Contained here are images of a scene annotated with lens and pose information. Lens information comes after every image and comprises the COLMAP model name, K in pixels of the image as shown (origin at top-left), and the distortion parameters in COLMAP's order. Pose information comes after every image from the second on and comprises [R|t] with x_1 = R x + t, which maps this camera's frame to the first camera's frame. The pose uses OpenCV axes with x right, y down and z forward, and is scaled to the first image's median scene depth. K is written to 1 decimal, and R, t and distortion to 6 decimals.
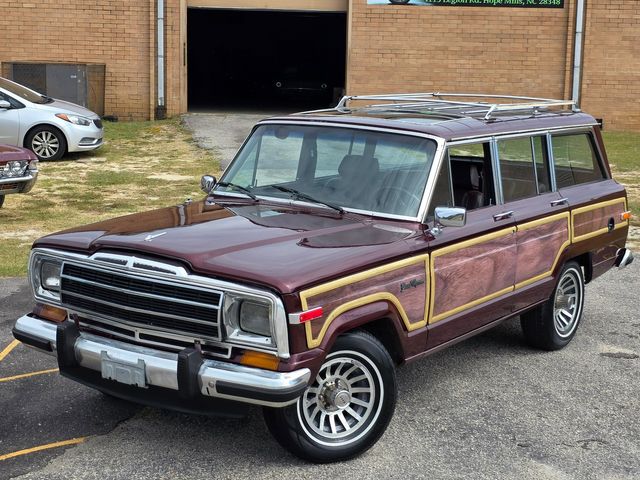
lens RADIAL K [[1133.3, 0, 337.8], [0, 1133.3, 248.6], [0, 0, 1]] dist [0.144053, -0.217699]
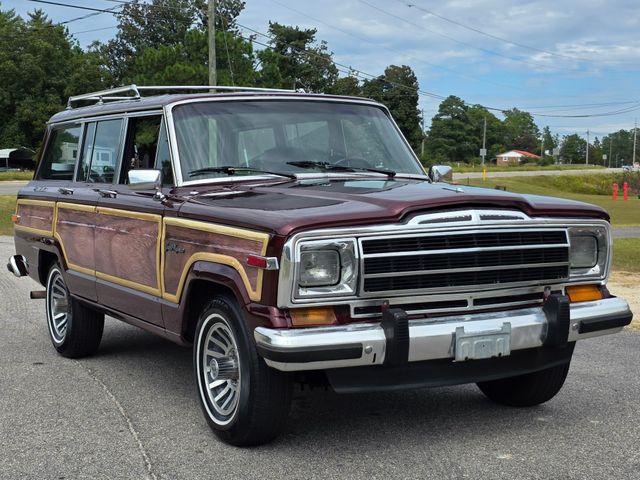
lens RADIAL K [[1107.8, 0, 320.4], [0, 1107.8, 216.1], [0, 0, 1]] dist [0.133760, -0.106151]
pose [[0.464608, -0.082091, 0.881703, -0.909216], [0.187957, 0.982148, -0.007599, -0.003428], [-0.865339, 0.169253, 0.471743, 0.649998]]
